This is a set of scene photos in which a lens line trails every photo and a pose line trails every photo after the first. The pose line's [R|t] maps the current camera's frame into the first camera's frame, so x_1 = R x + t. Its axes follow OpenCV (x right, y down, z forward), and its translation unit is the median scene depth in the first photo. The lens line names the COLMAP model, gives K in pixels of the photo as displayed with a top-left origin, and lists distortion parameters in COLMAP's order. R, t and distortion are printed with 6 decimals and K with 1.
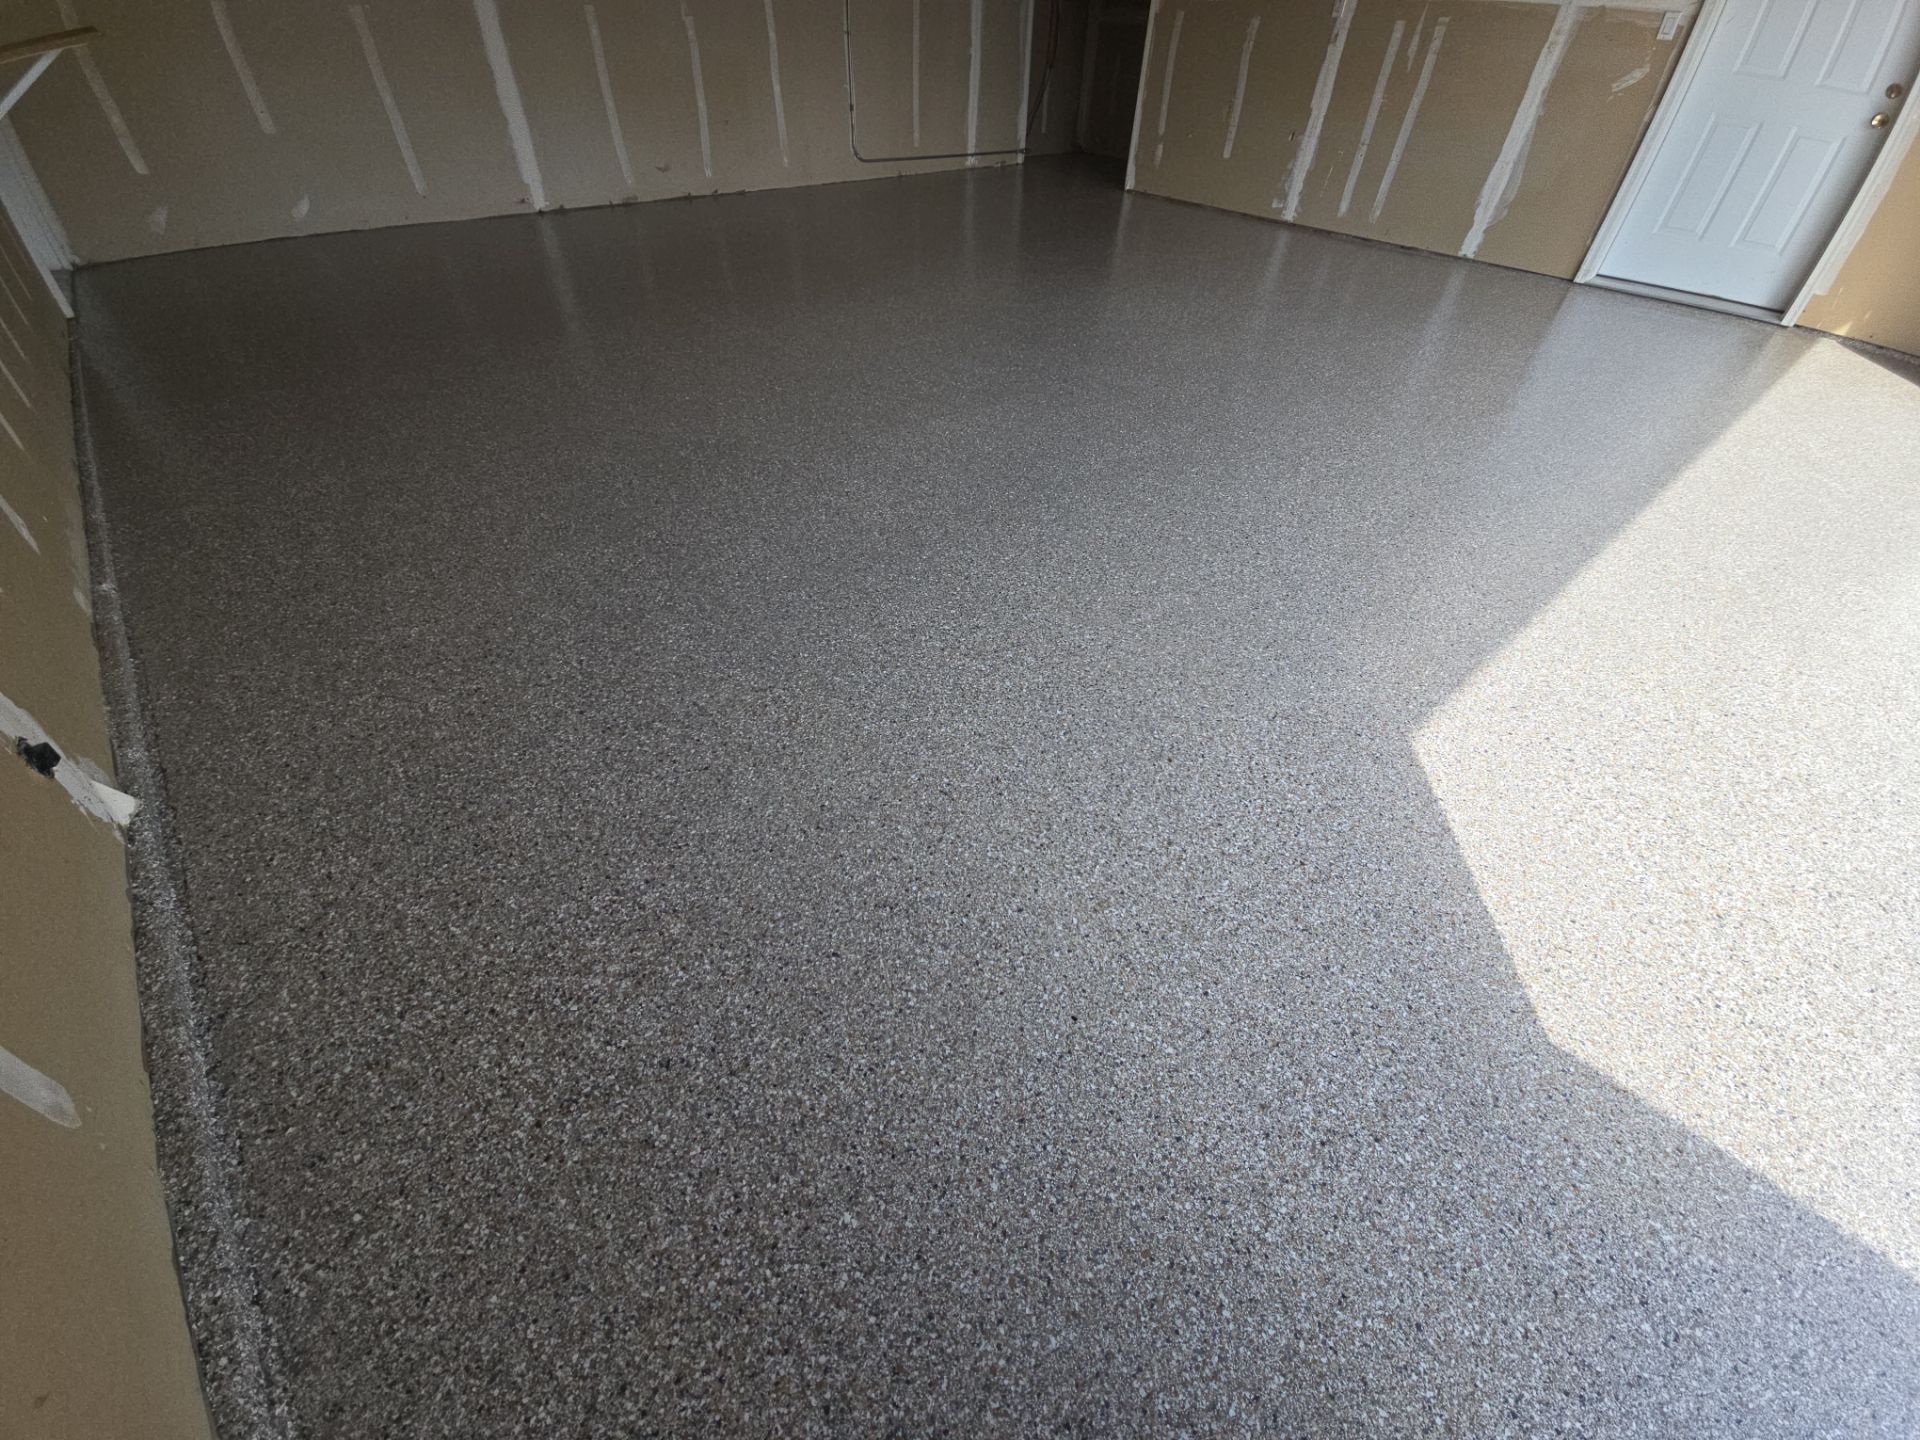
lens RADIAL K [[788.0, 0, 958.2], [0, 788.0, 723.9], [0, 0, 1]] dist [0.006201, -0.002631]
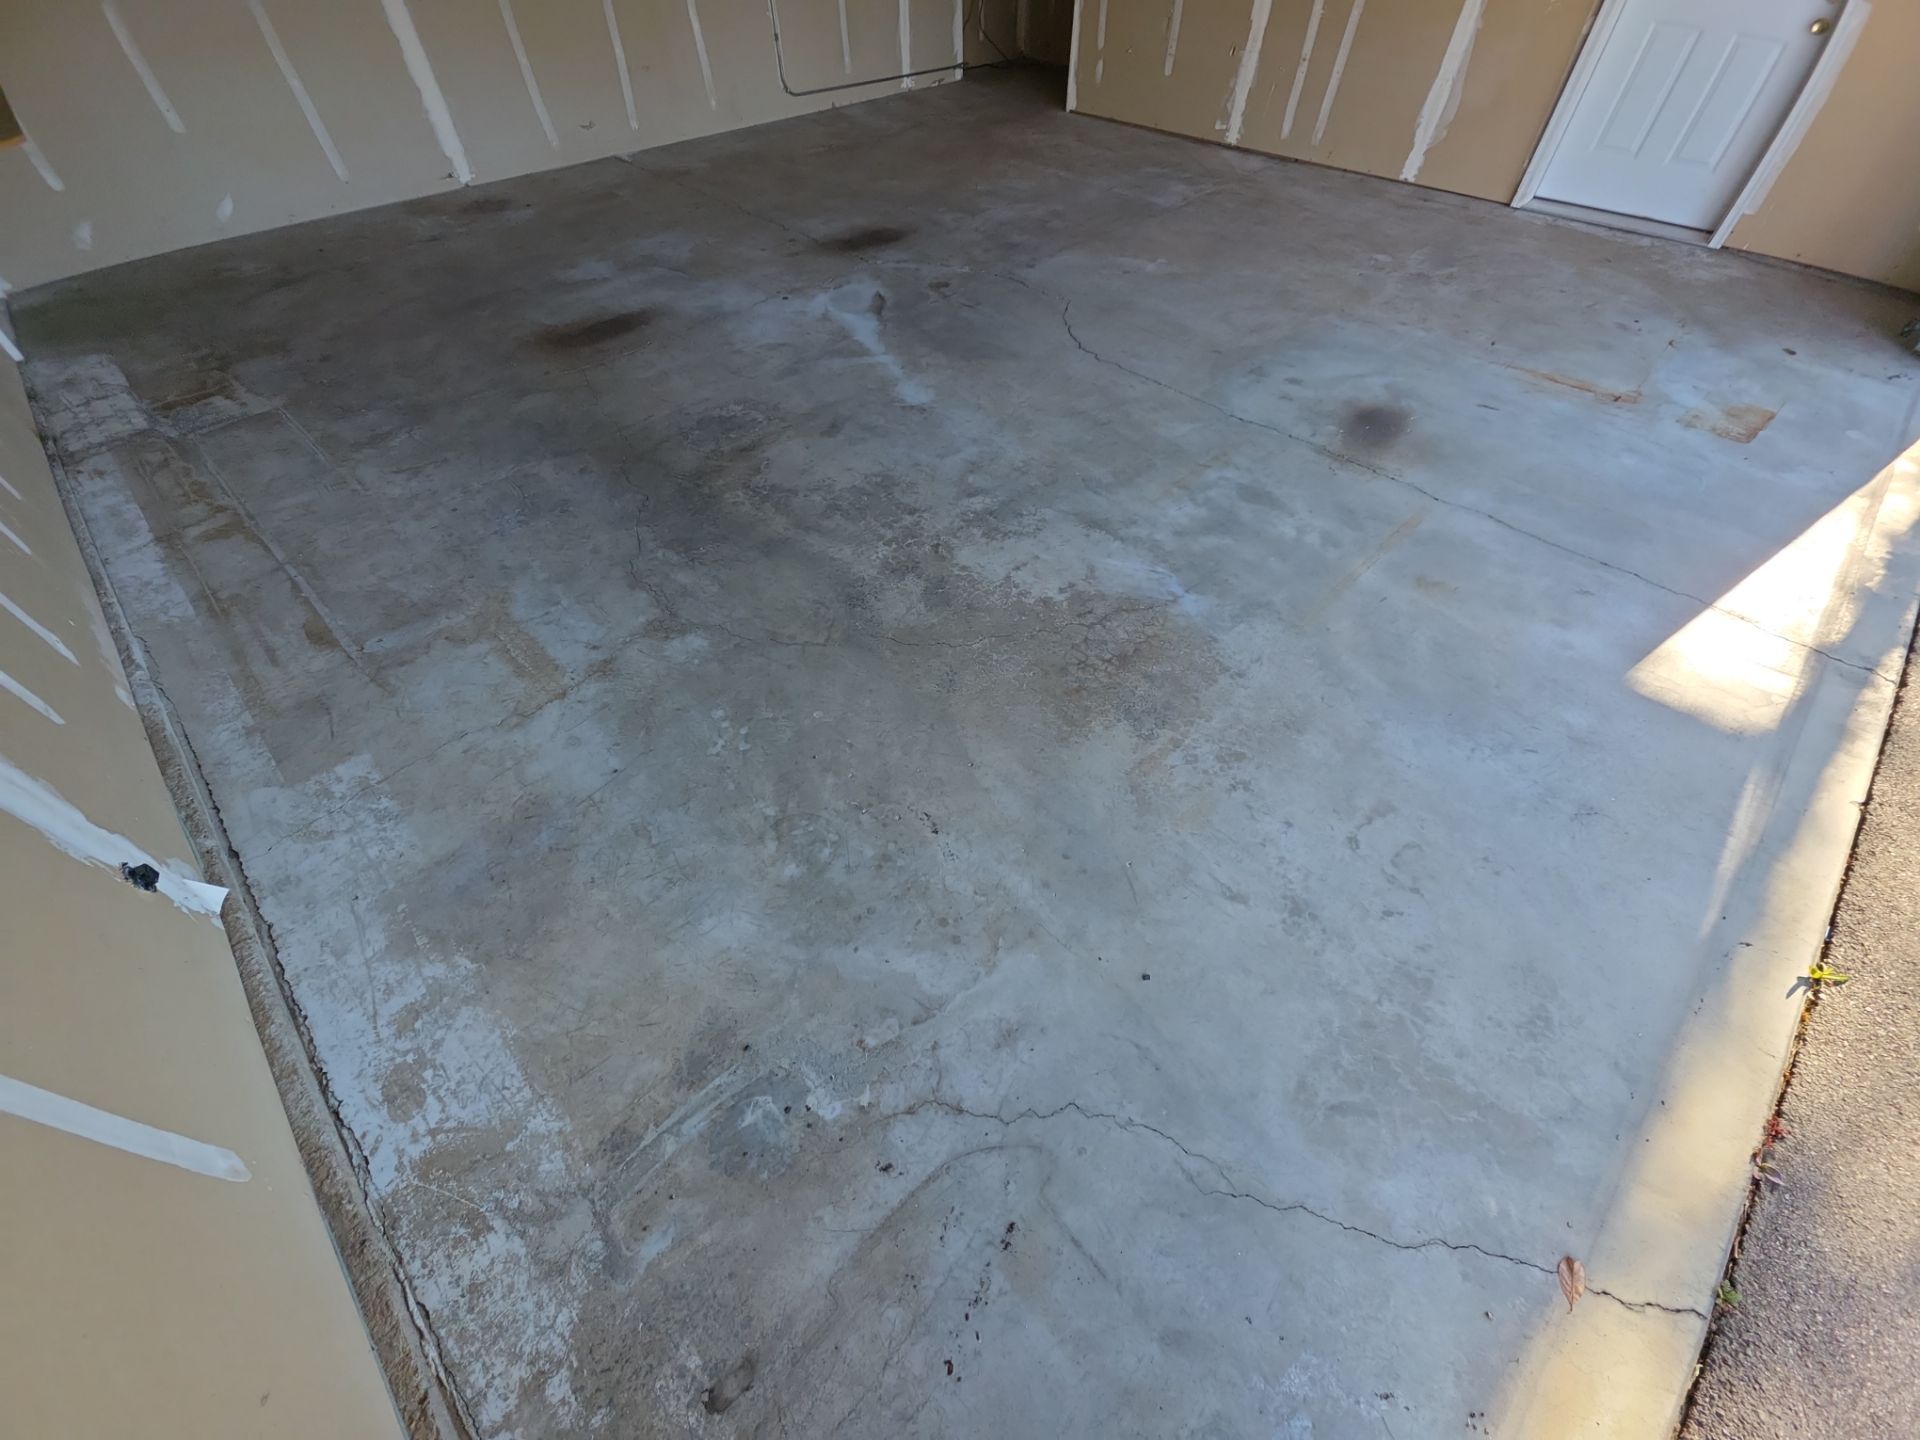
lens RADIAL K [[770.8, 0, 957.0], [0, 770.8, 717.5], [0, 0, 1]] dist [0.004612, 0.000308]
pose [[0.997815, -0.065667, 0.007222, 0.092585], [0.064085, 0.988690, 0.135595, -0.331897], [-0.016044, -0.134836, 0.990738, -0.180726]]
